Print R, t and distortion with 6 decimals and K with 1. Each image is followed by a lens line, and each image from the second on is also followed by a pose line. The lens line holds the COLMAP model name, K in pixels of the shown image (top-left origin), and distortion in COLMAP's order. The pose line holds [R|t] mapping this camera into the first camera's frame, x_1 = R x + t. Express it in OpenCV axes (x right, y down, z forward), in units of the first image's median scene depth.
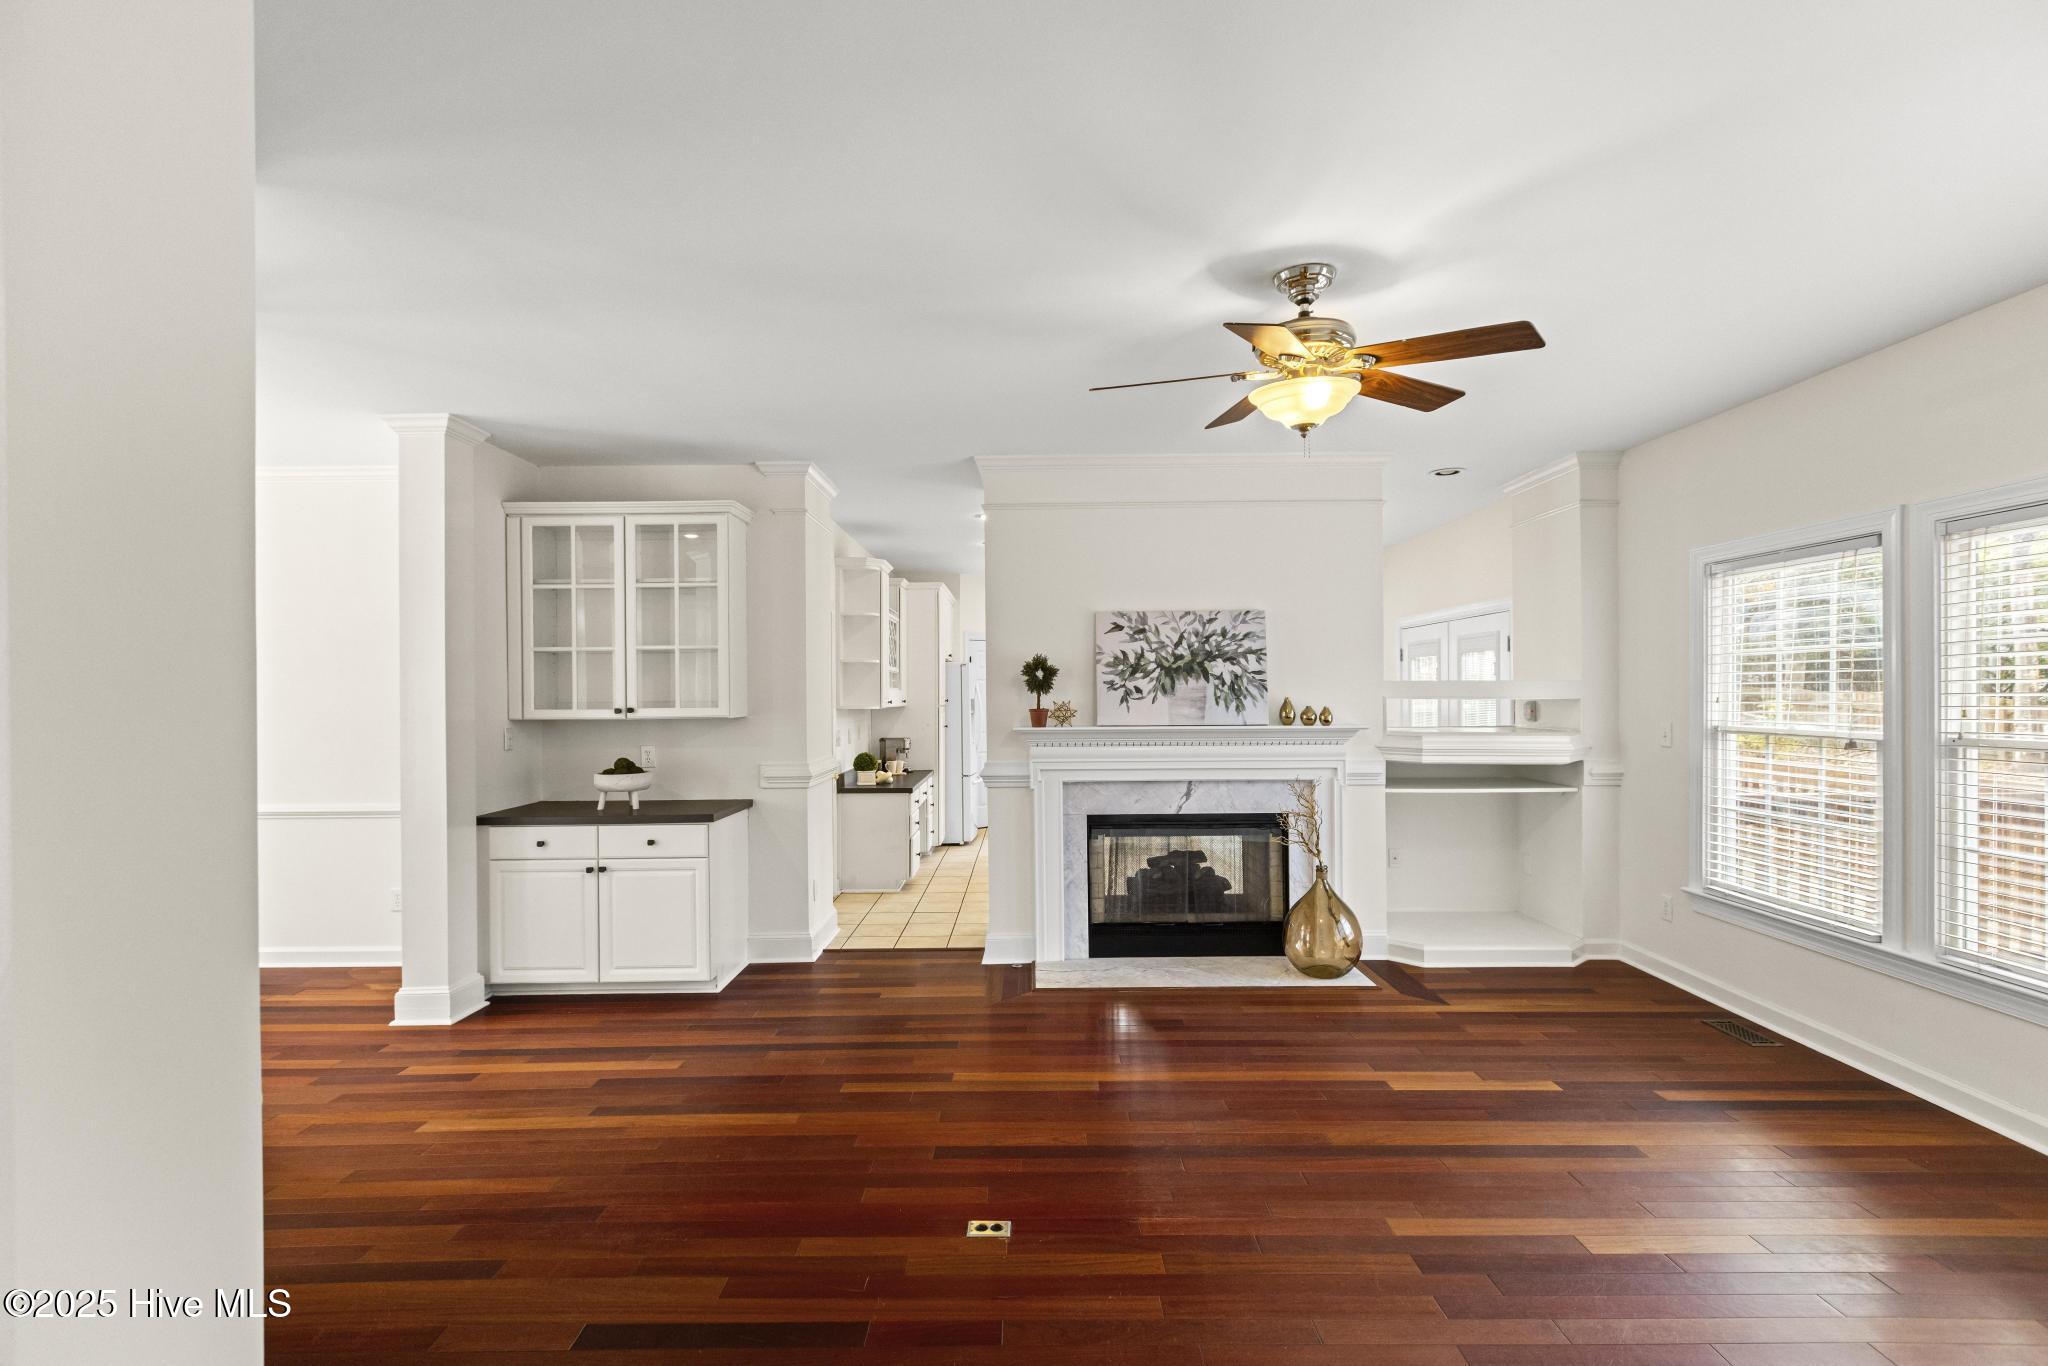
lens RADIAL K [[931.8, 0, 1028.6], [0, 931.8, 689.5], [0, 0, 1]] dist [0.000157, -0.000064]
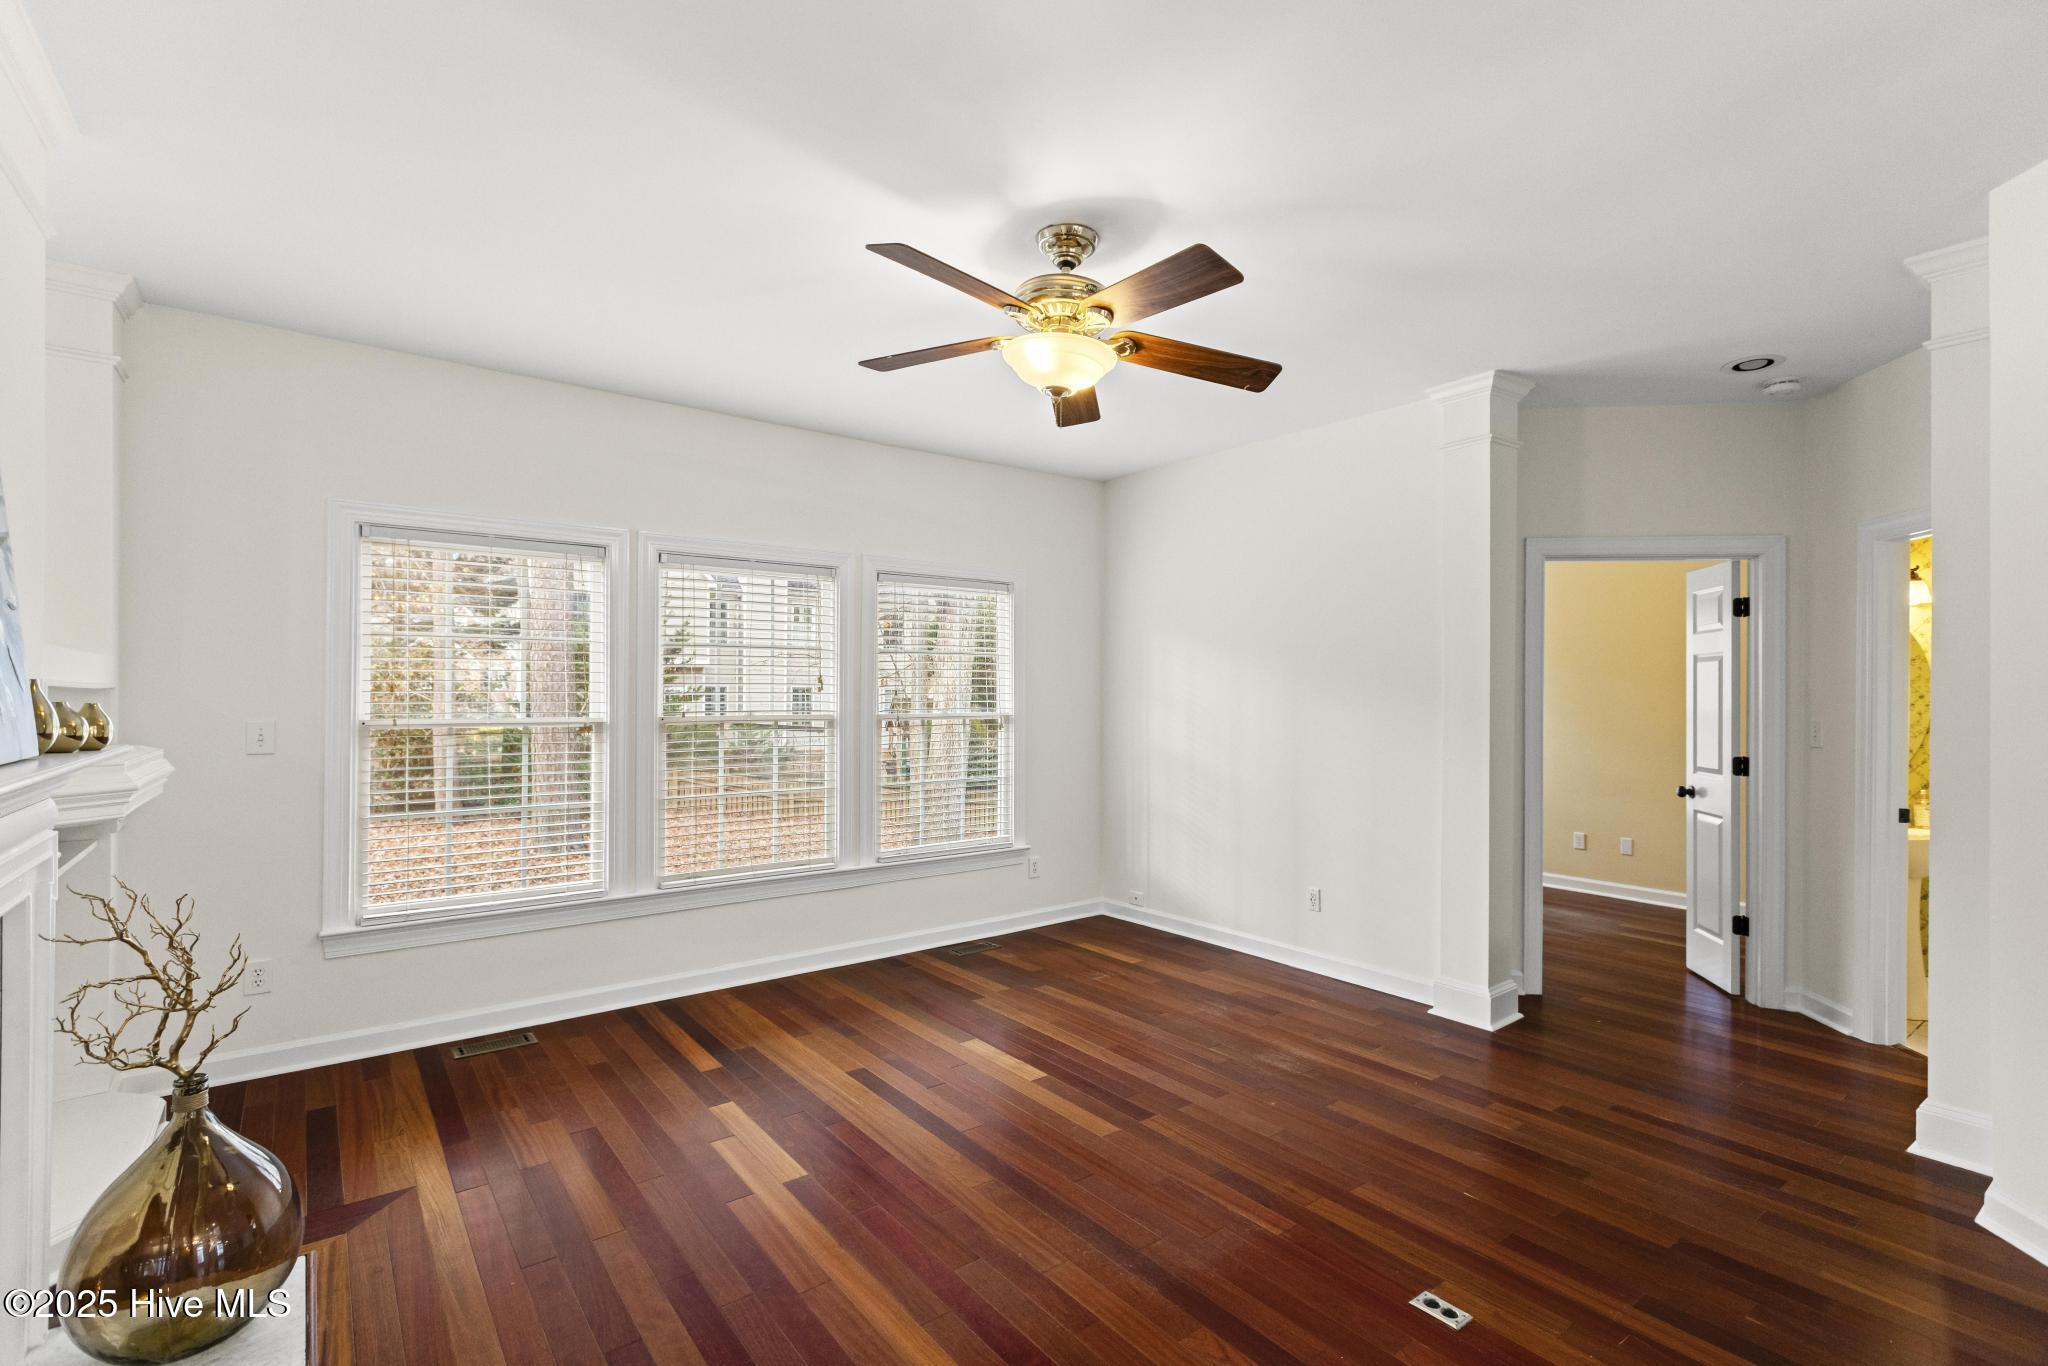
lens RADIAL K [[931.8, 0, 1028.6], [0, 931.8, 689.5], [0, 0, 1]] dist [0.000157, -0.000064]
pose [[-0.613831, 0.006829, 0.789408, -0.242141], [0.000107, 0.999963, -0.008567, 0.015694], [-0.789437, -0.005174, -0.613810, 0.914636]]
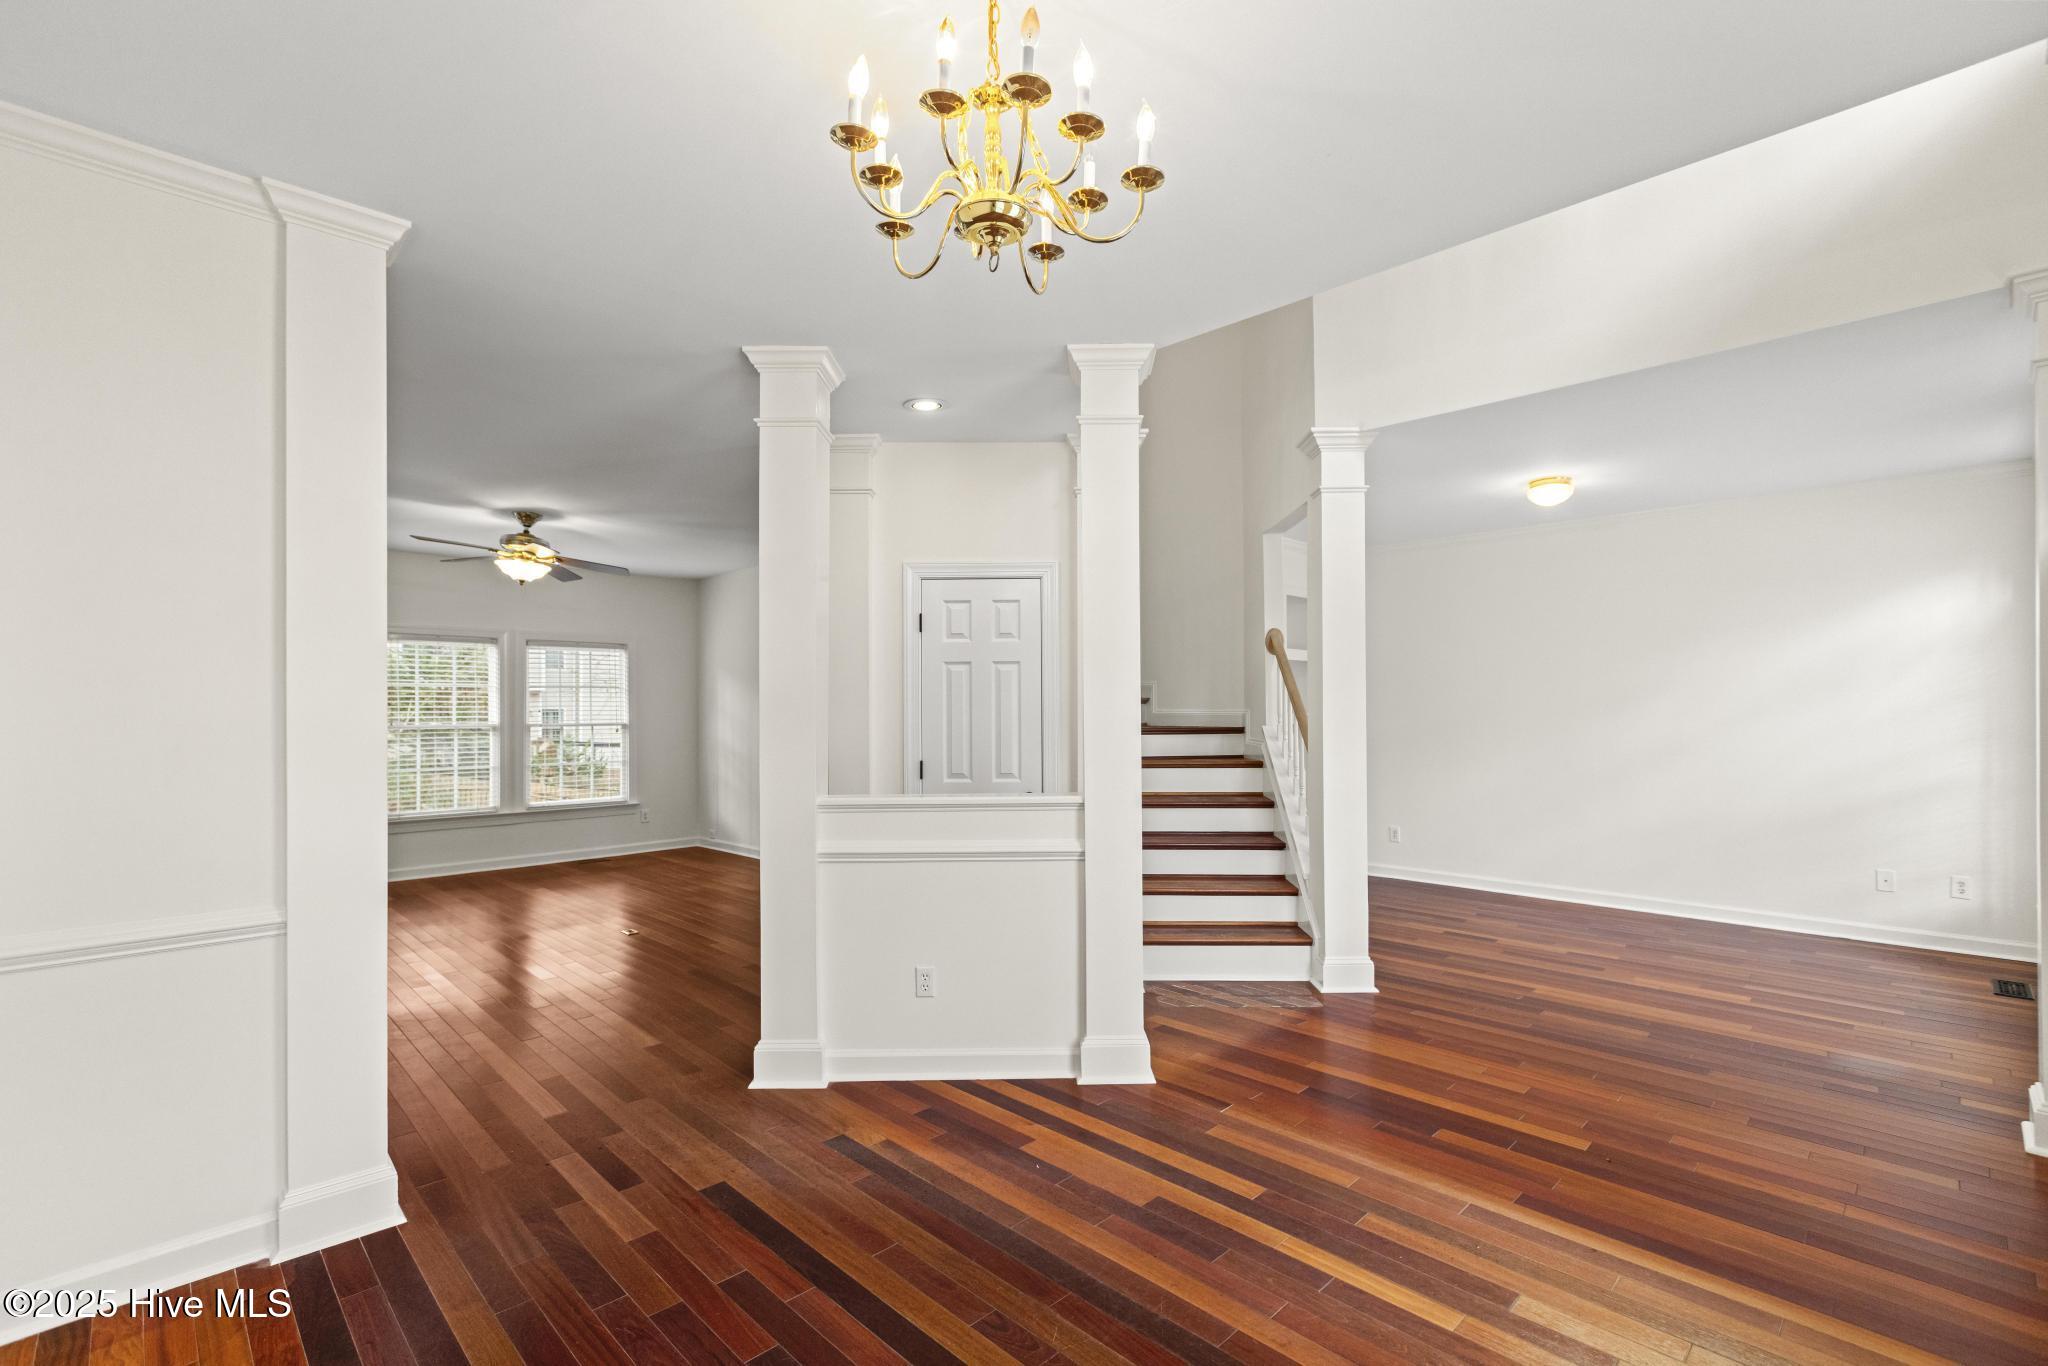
lens RADIAL K [[916.9, 0, 1025.2], [0, 916.9, 704.8], [0, 0, 1]] dist [0.000262, 0.000101]
pose [[-0.701144, 0.013247, 0.712897, -1.187744], [0.007642, 0.999910, -0.011065, 0.026285], [-0.712979, -0.002310, -0.701182, 0.960378]]
